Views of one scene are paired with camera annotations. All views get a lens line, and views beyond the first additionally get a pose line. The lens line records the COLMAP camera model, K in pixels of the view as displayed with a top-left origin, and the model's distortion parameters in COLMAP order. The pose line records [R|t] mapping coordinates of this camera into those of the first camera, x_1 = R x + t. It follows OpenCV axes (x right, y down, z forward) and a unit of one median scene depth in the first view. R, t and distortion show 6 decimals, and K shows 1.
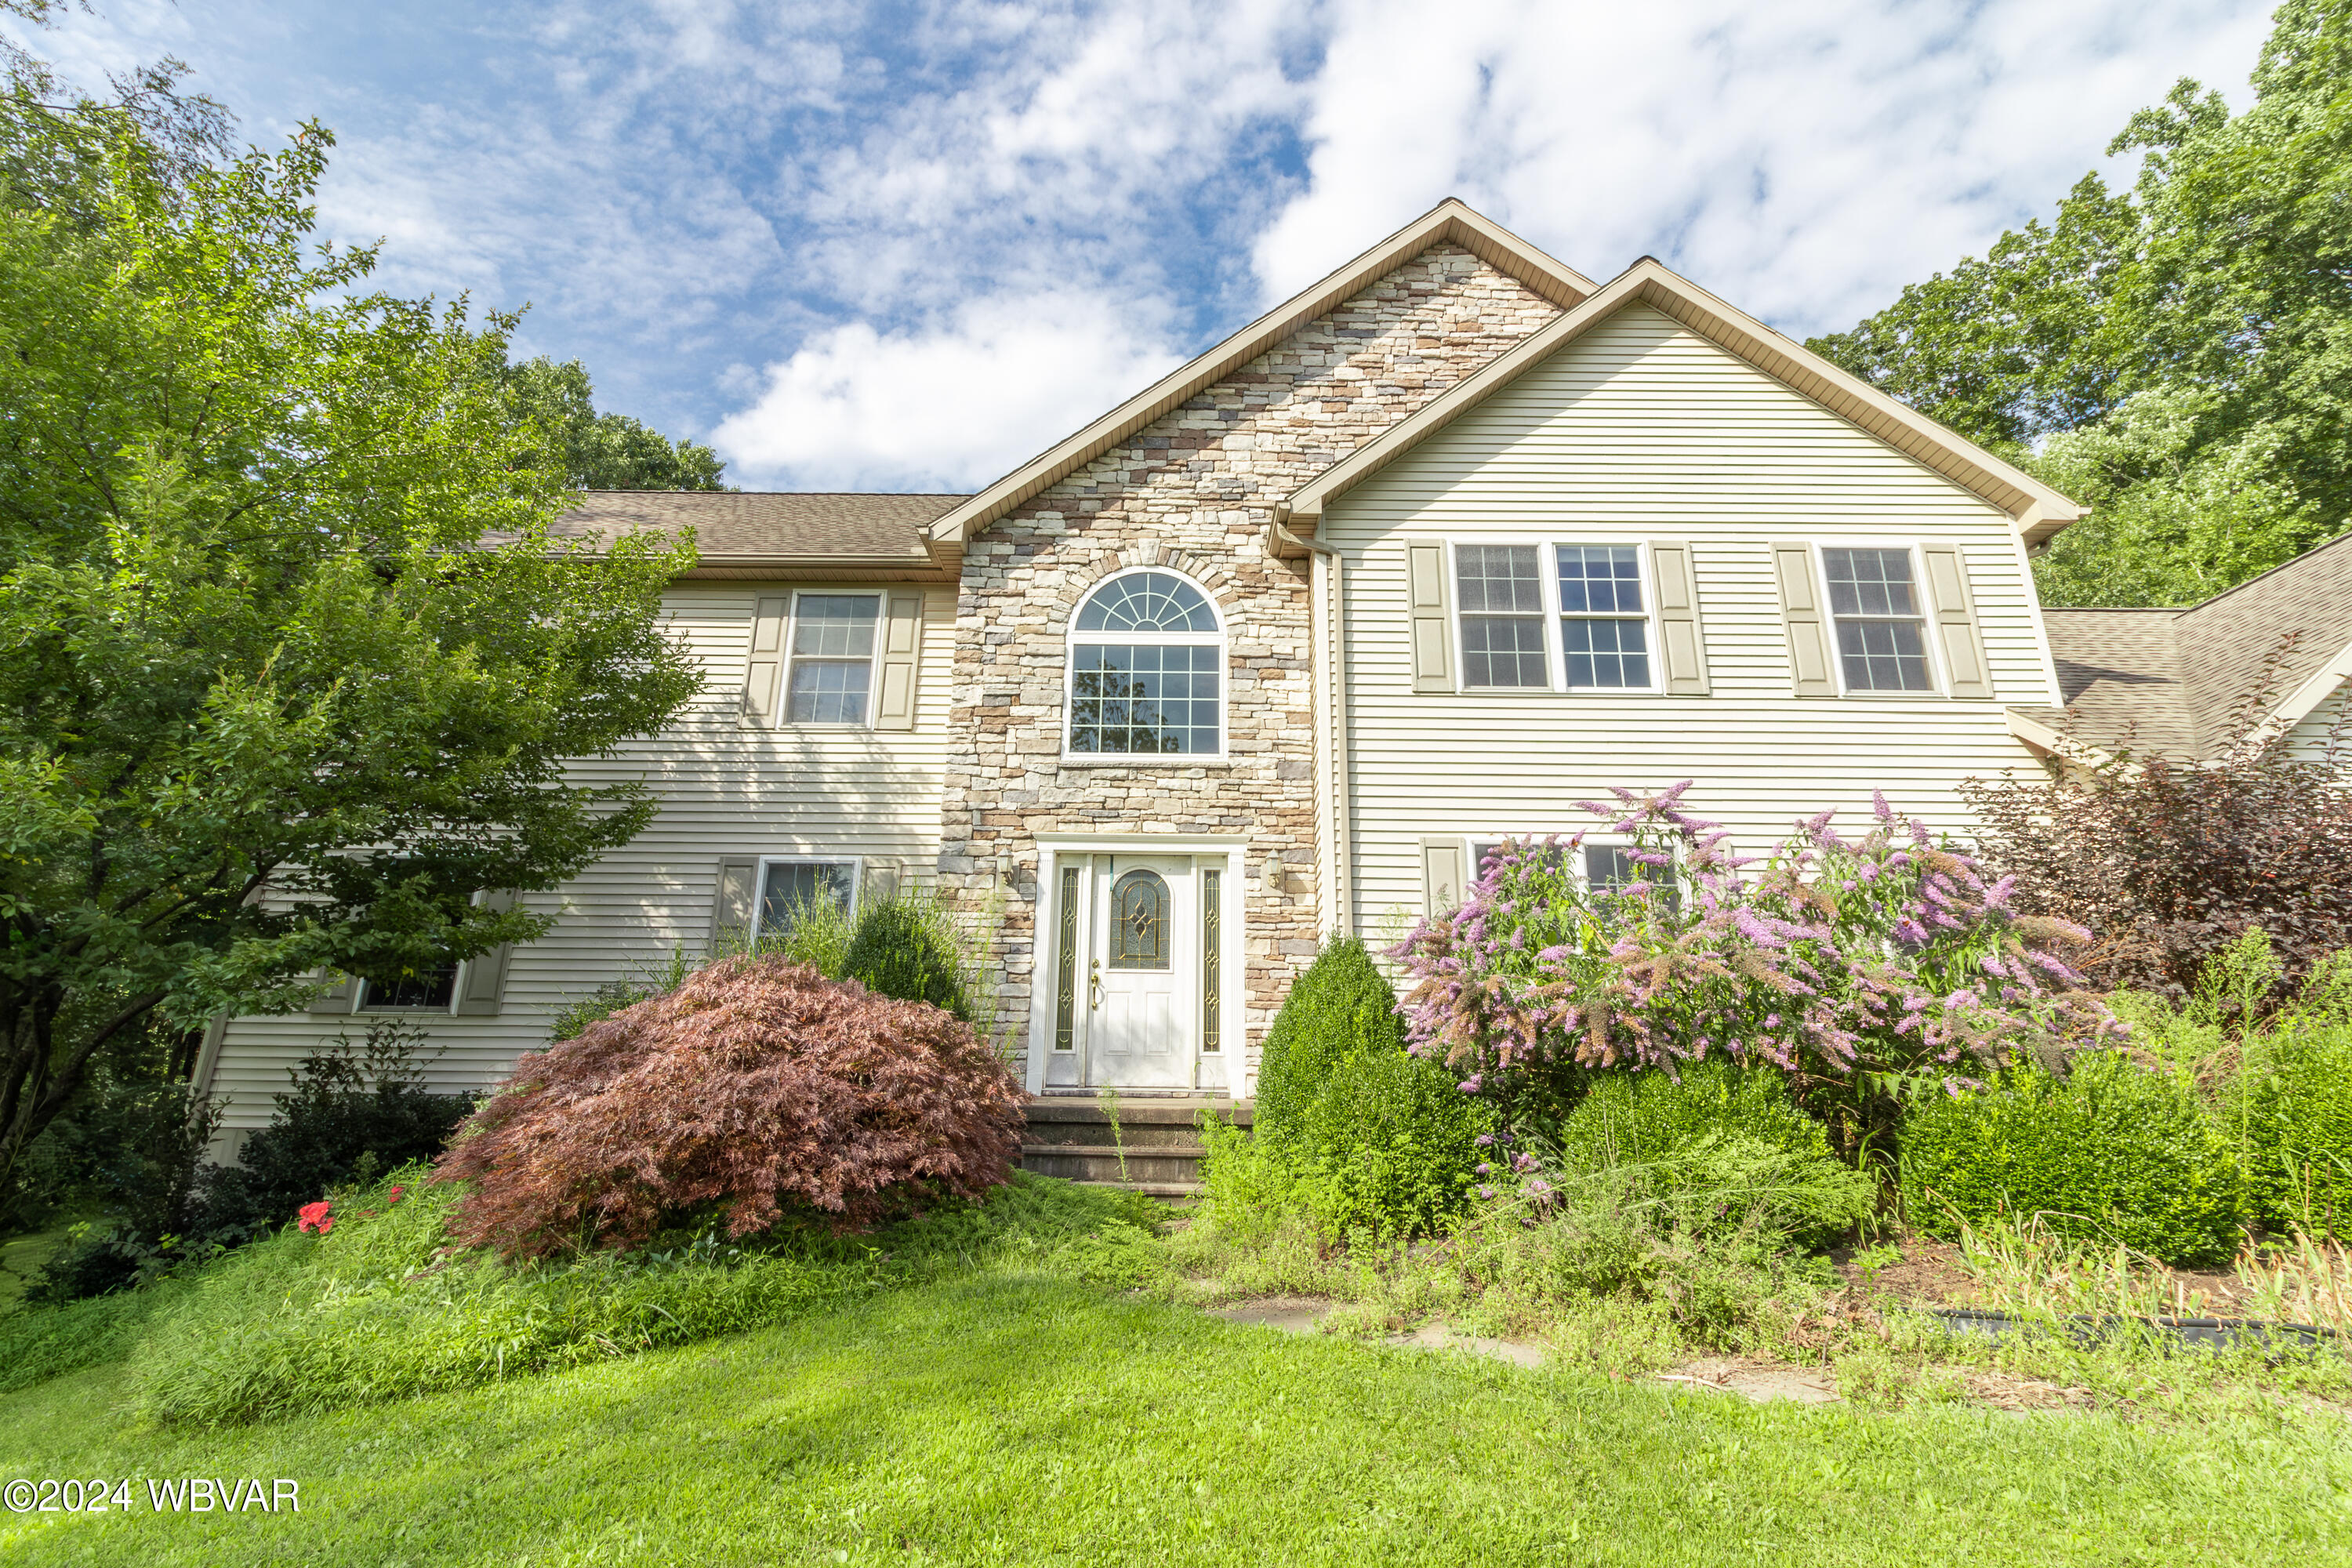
lens RADIAL K [[1058.1, 0, 1176.0], [0, 1058.1, 784.0], [0, 0, 1]] dist [-0.001034, 0.000458]
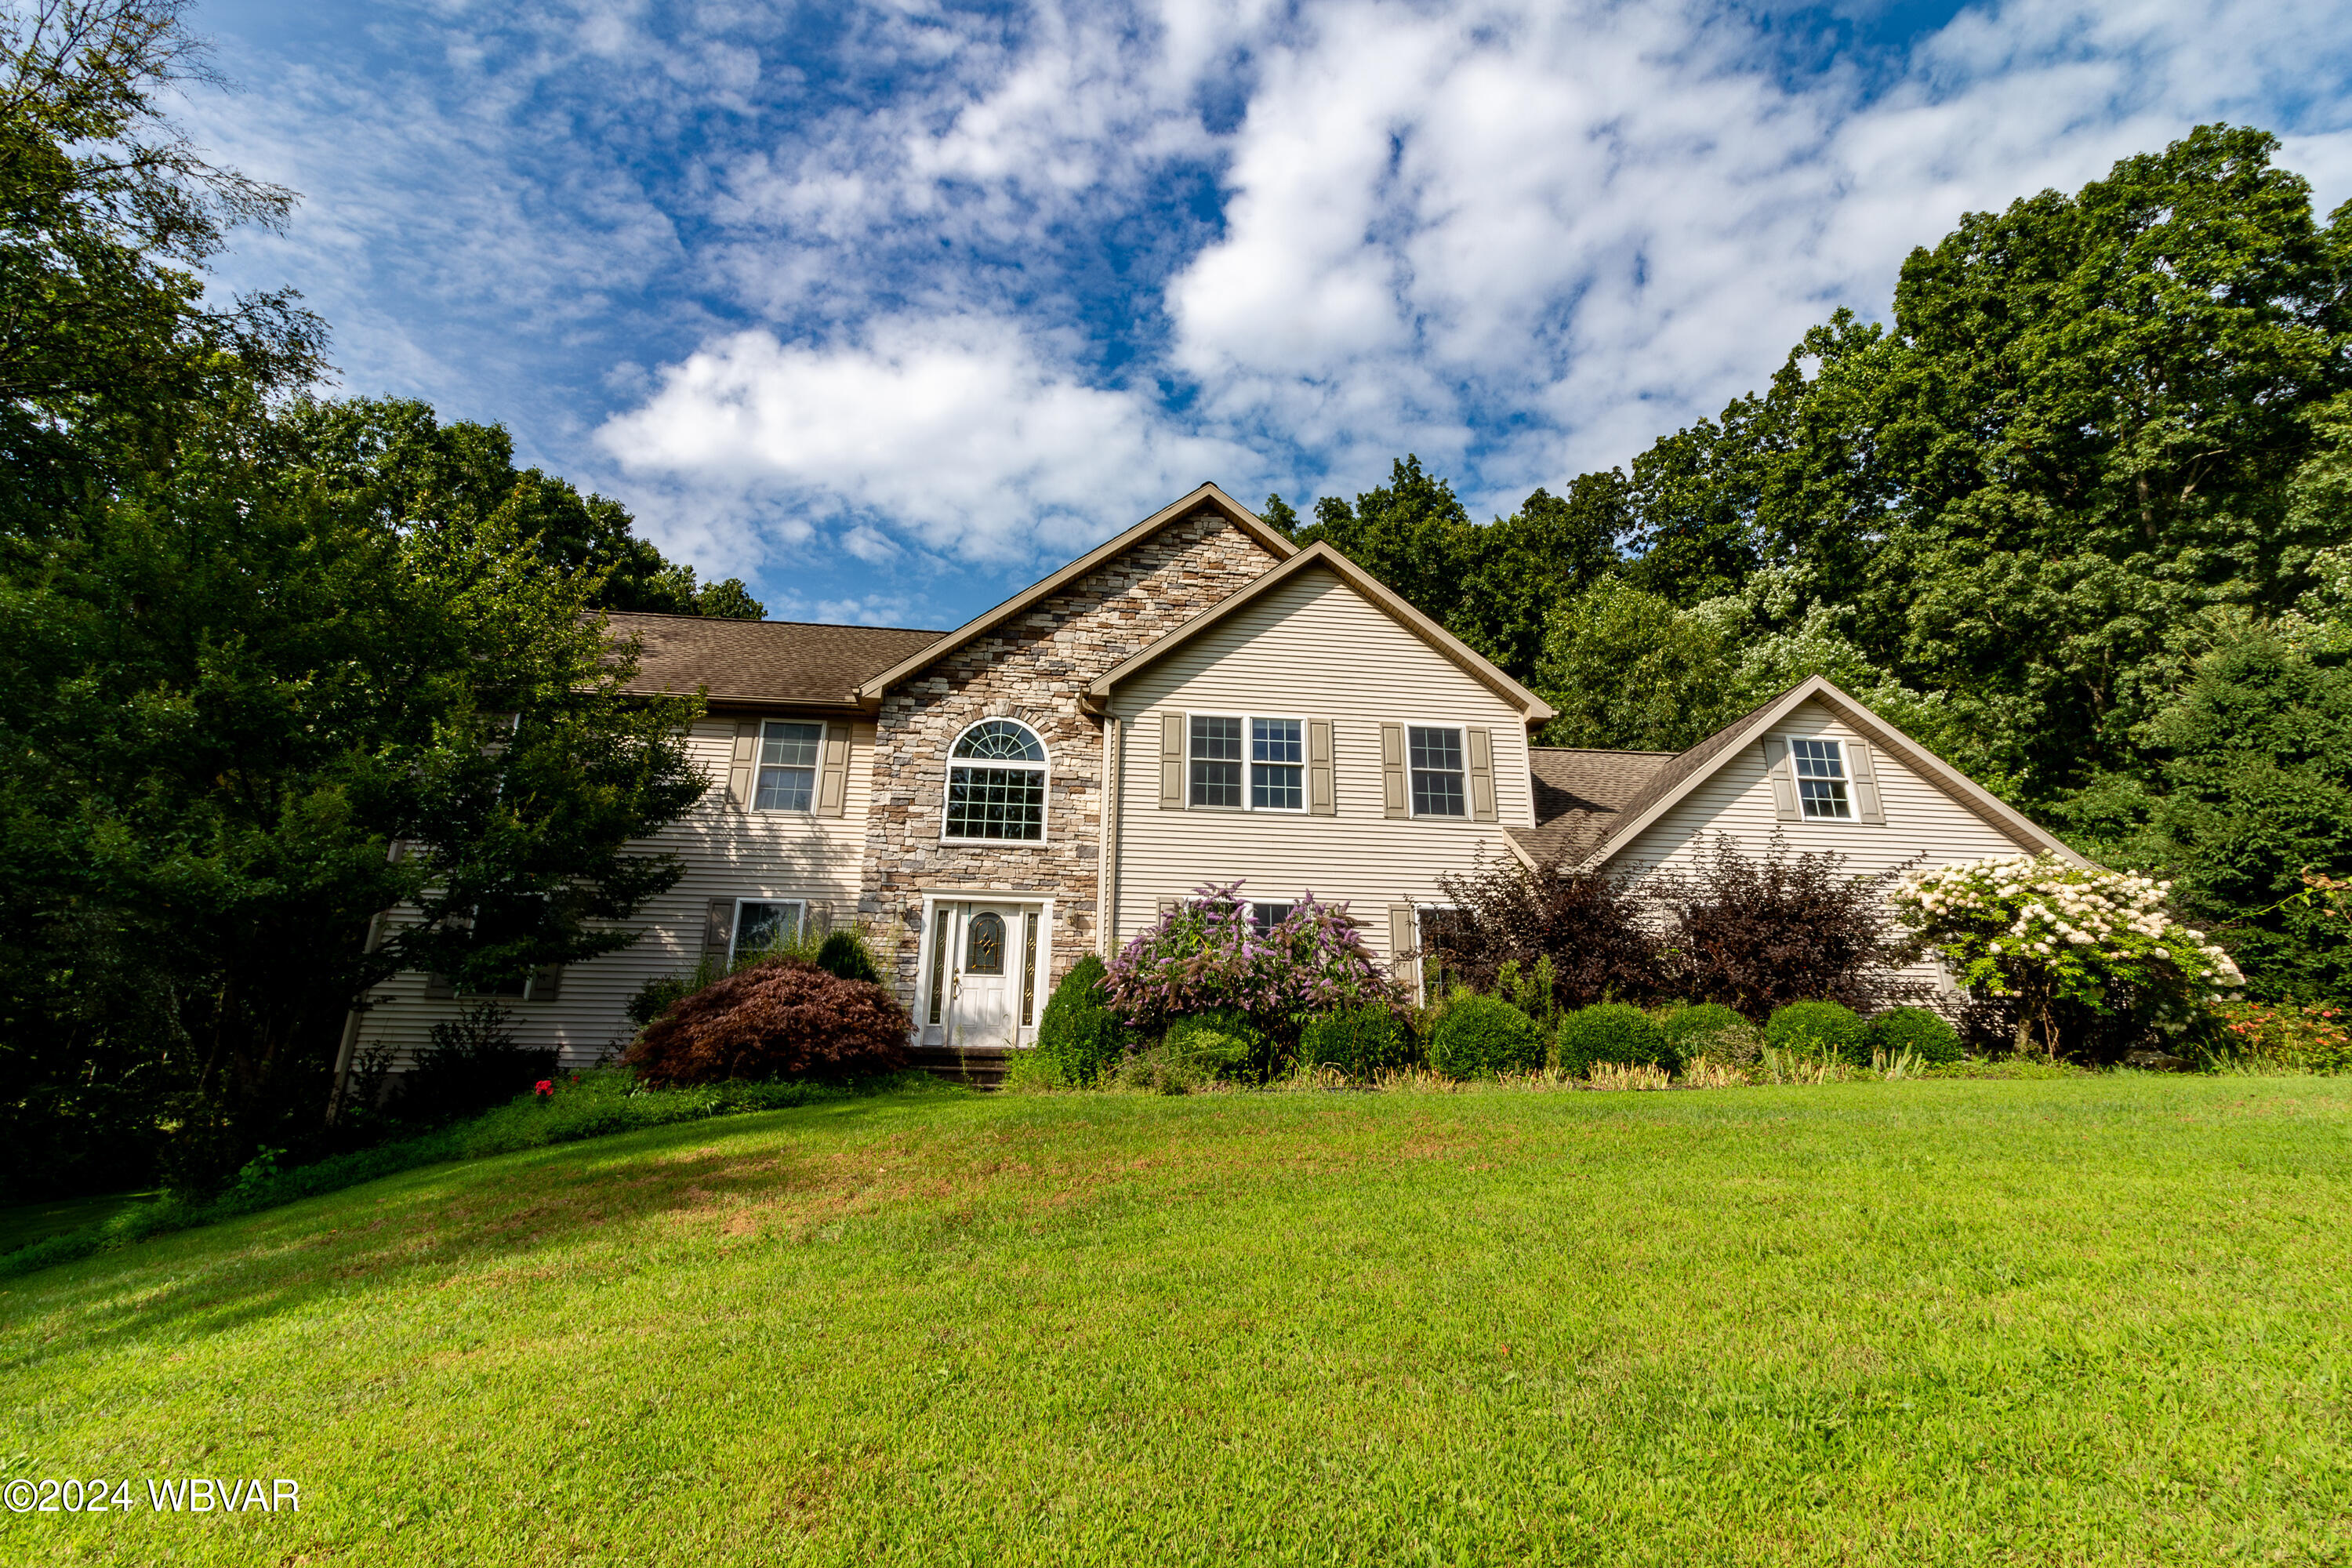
lens RADIAL K [[1053.4, 0, 1175.7], [0, 1053.4, 768.1], [0, 0, 1]] dist [-0.002978, -0.000252]
pose [[0.993273, 0.035031, 0.110368, 0.063389], [-0.030213, 0.998529, -0.045031, -0.071560], [-0.111783, 0.041393, 0.992870, -0.603594]]
